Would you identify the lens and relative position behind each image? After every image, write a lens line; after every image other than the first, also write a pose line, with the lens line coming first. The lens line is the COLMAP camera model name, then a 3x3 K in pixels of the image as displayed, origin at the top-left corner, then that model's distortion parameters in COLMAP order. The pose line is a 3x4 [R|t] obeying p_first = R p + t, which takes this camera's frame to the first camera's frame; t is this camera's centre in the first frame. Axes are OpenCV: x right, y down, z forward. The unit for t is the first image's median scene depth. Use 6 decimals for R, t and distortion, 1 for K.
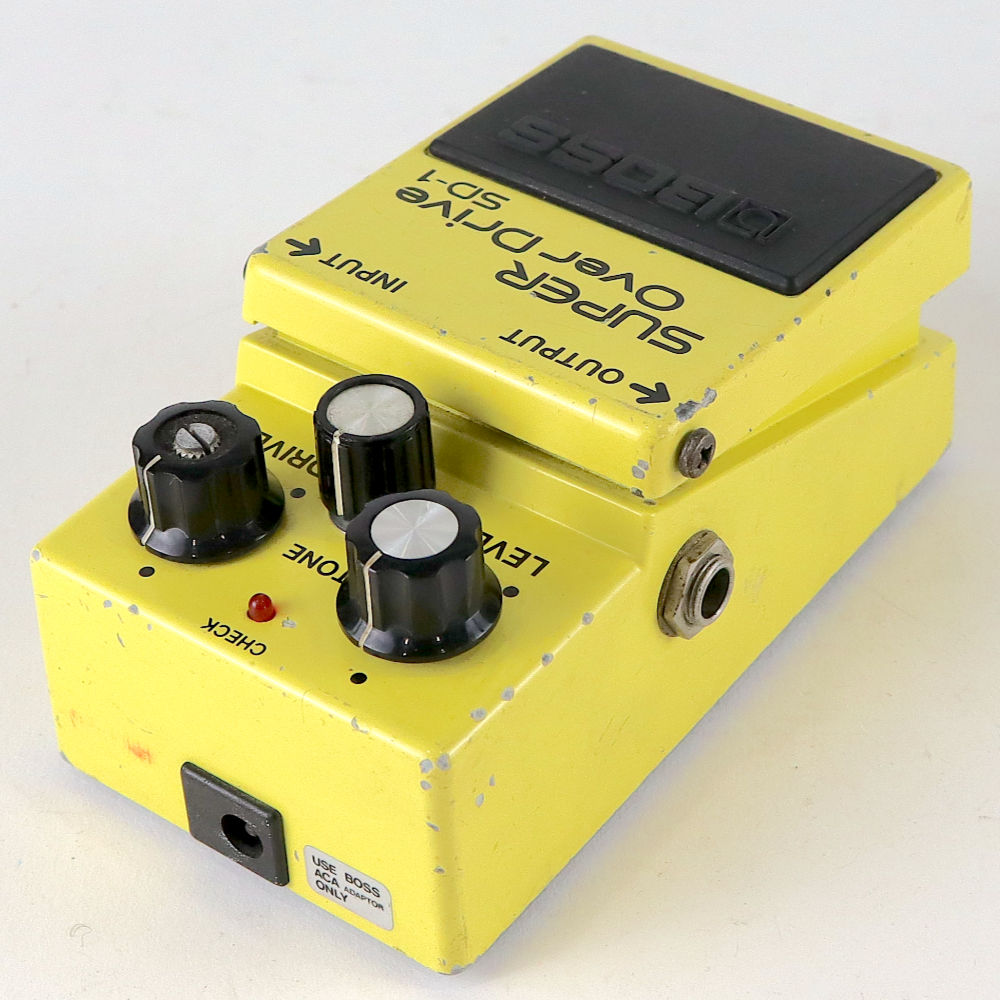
lens RADIAL K [[2549.2, 0, 500.0], [0, 2549.2, 500.0], [0, 0, 1]] dist [-0.043772, 0.342437]
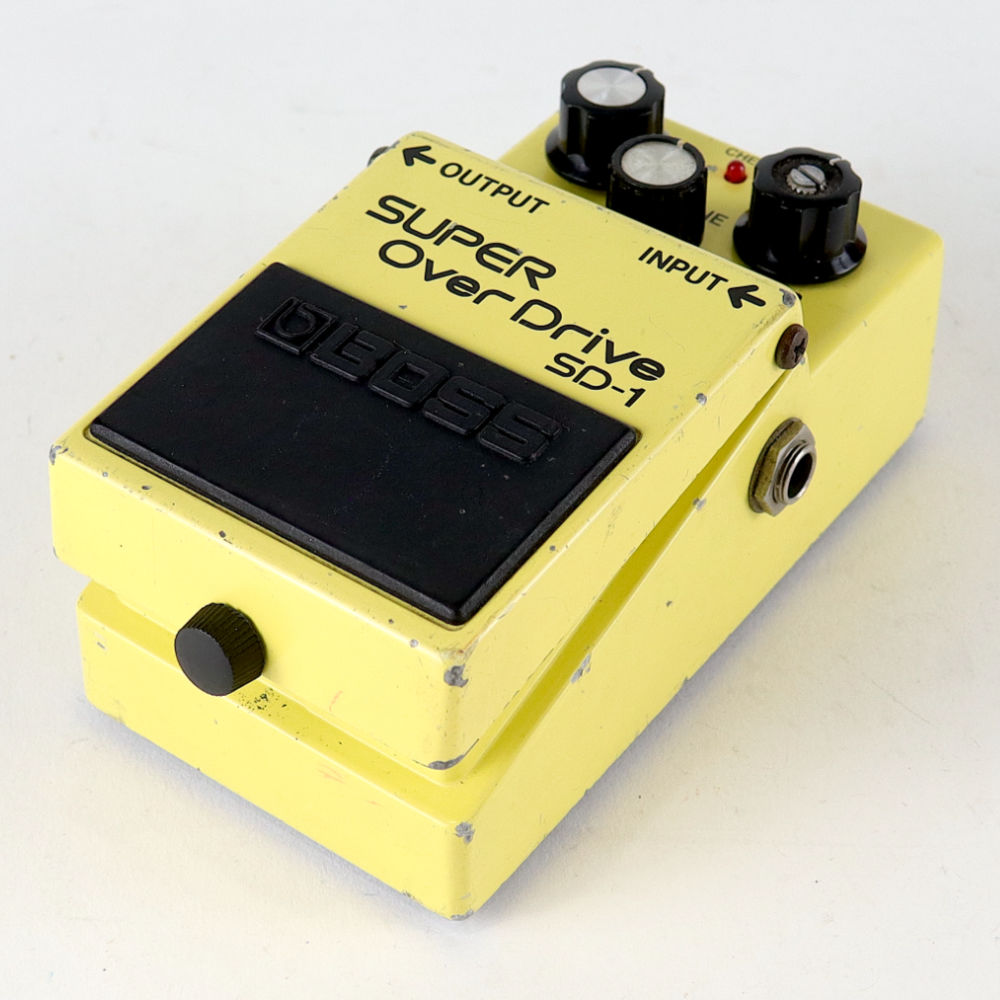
lens RADIAL K [[2549.2, 0, 500.0], [0, 2549.2, 500.0], [0, 0, 1]] dist [-0.043772, 0.342437]
pose [[-0.999364, 0.032241, 0.015234, 0.008228], [0.018354, 0.098812, 0.994937, -1.125121], [0.030572, 0.994584, -0.099341, 1.201887]]
